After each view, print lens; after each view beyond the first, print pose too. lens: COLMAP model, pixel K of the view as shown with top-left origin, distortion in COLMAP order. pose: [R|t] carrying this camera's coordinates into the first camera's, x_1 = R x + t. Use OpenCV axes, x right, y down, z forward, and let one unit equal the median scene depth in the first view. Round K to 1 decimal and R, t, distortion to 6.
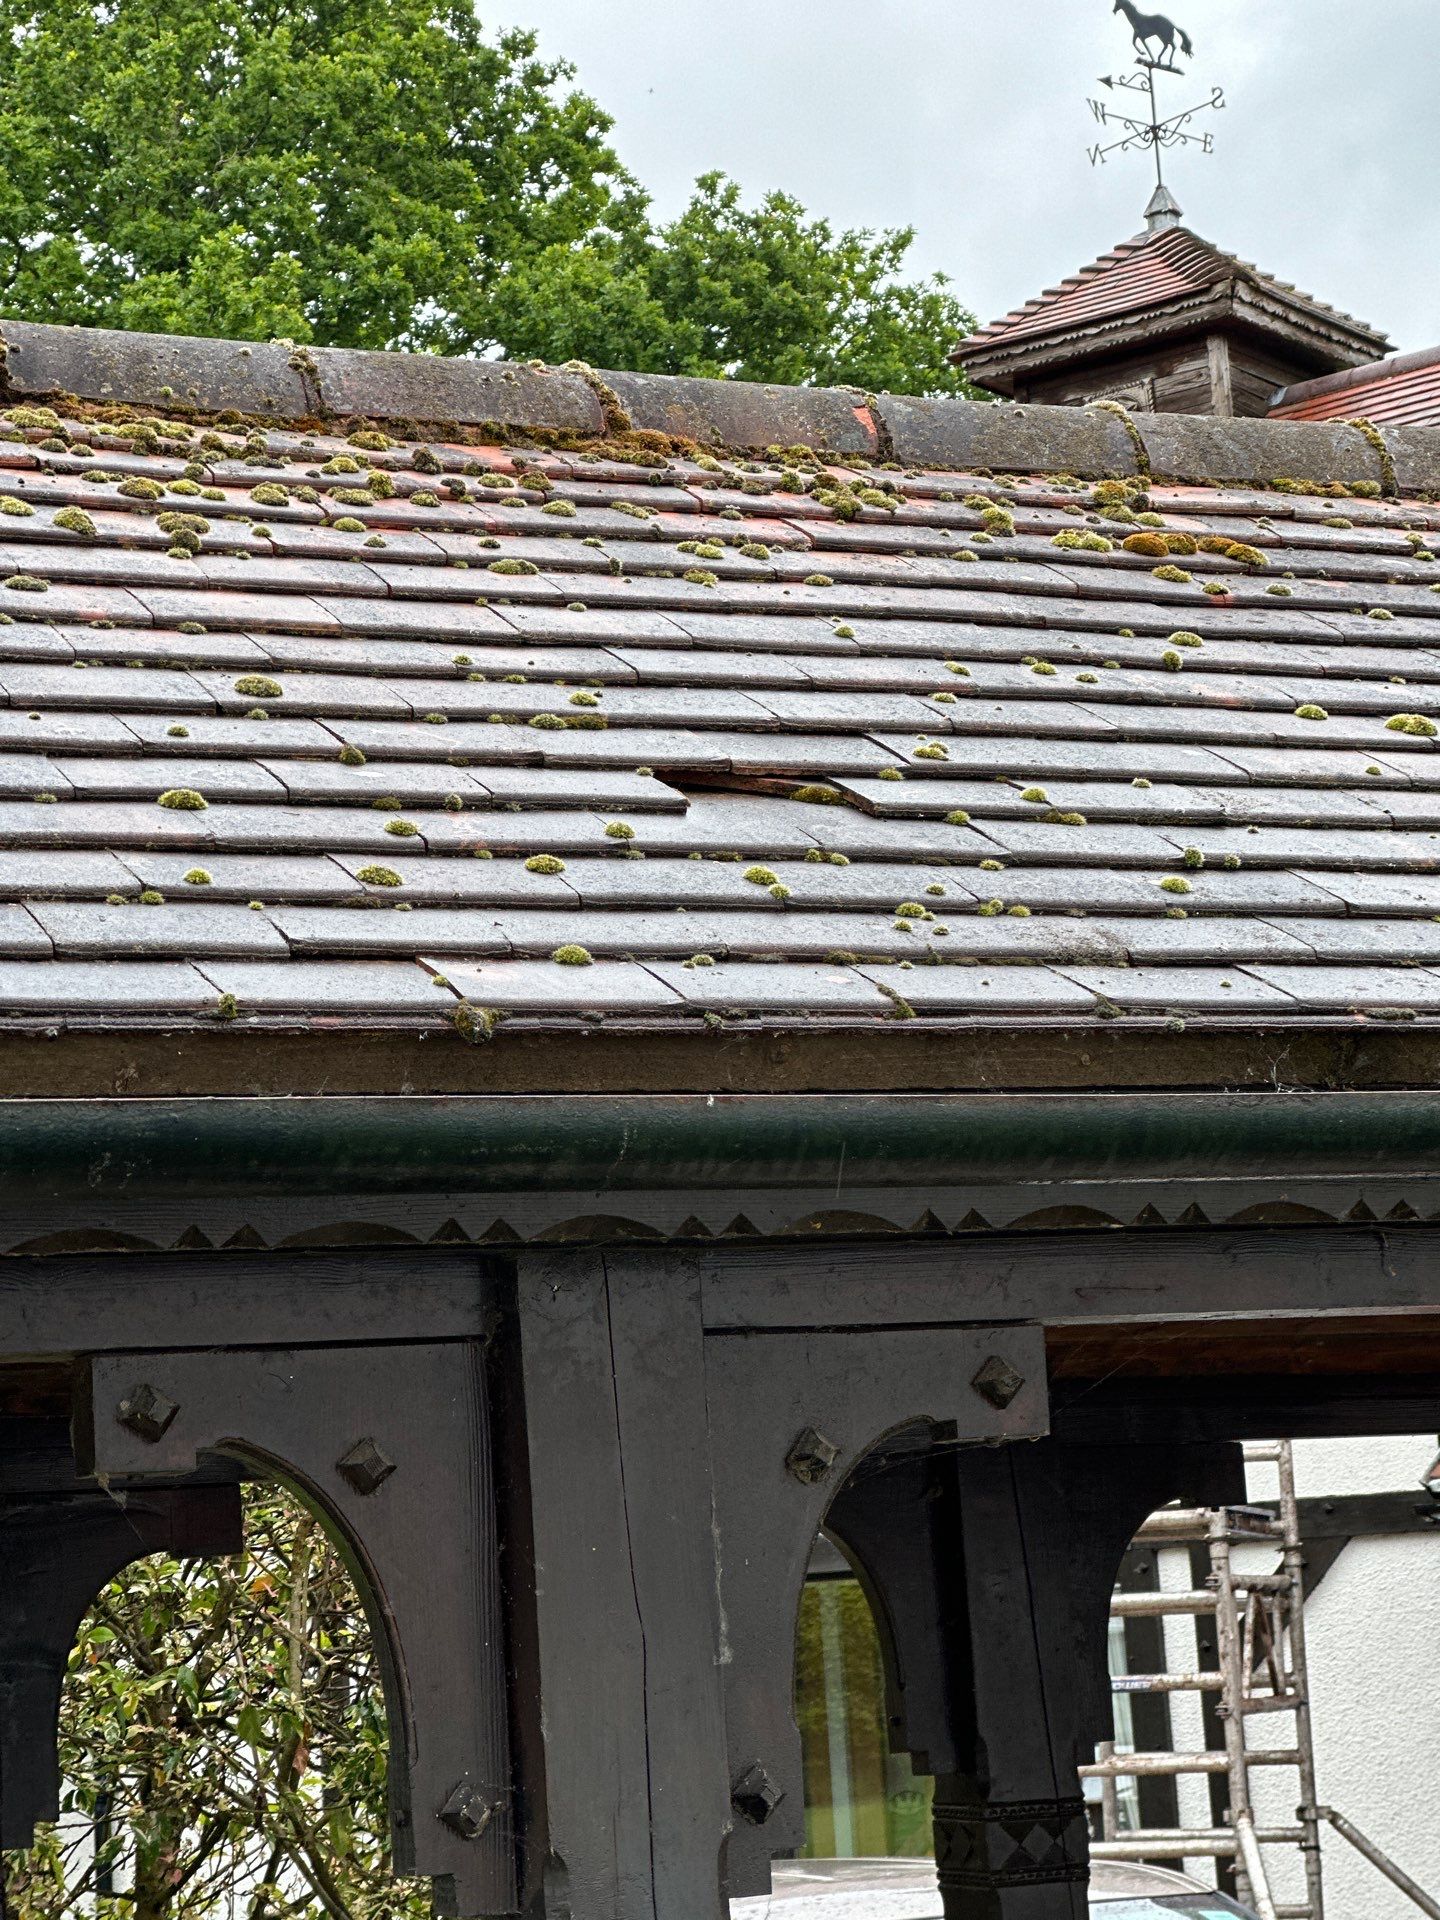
lens RADIAL K [[4198.6, 0, 721.8], [0, 4198.6, 934.6], [0, 0, 1]] dist [0.231750, 0.399405]
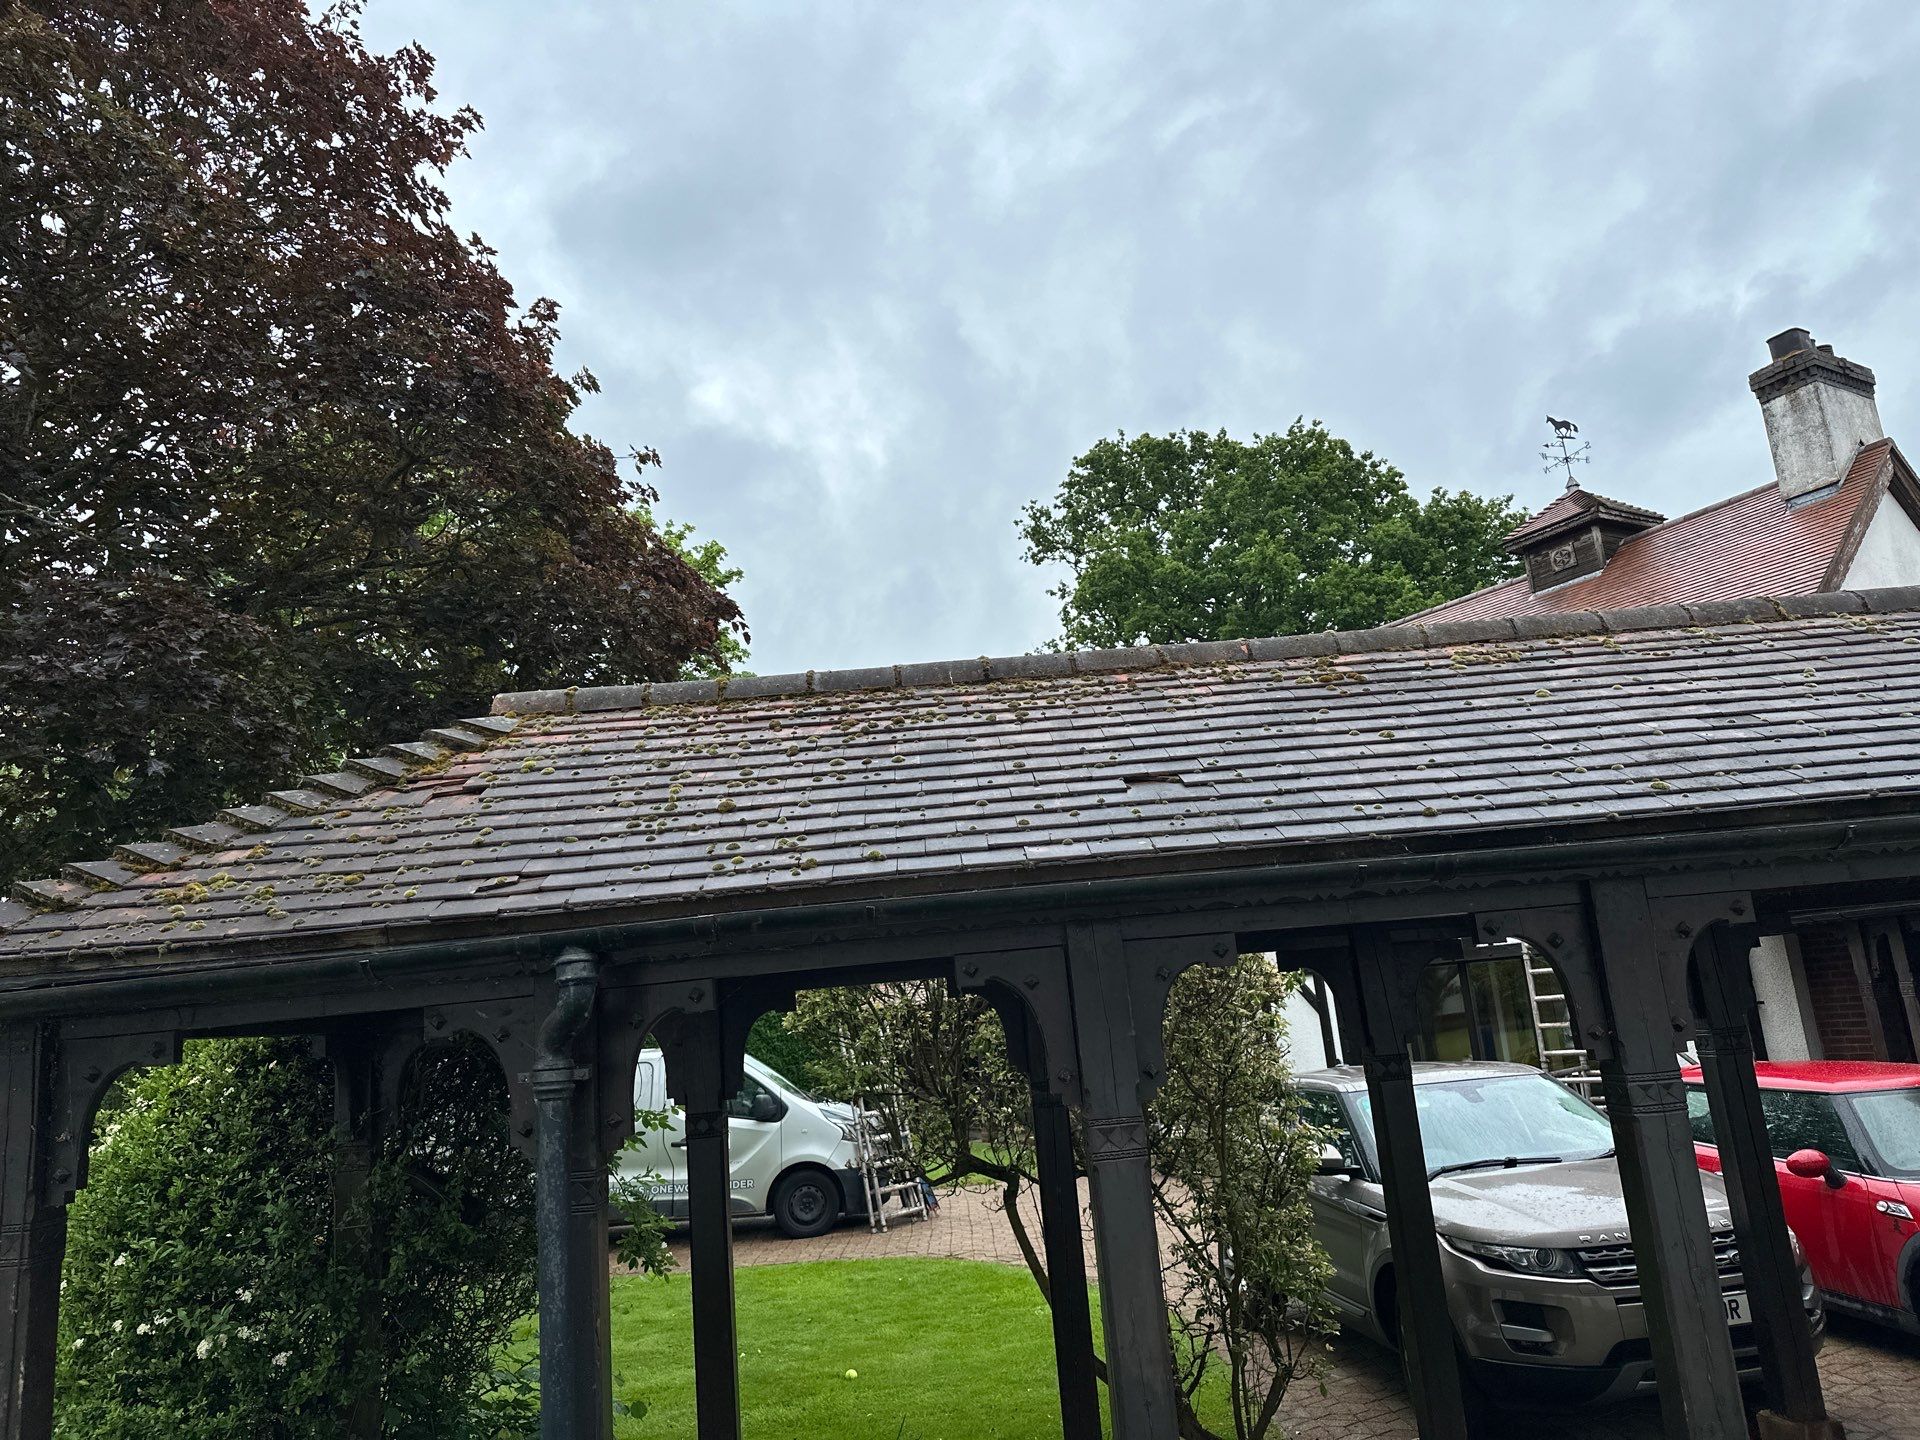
lens RADIAL K [[1321.8, 0, 974.0], [0, 1321.8, 717.7], [0, 0, 1]] dist [0.087507, -0.098258]
pose [[0.922452, -0.100182, -0.372889, 0.235555], [0.091399, 0.994961, -0.041208, -0.044748], [0.375138, 0.003931, 0.926961, -0.074735]]
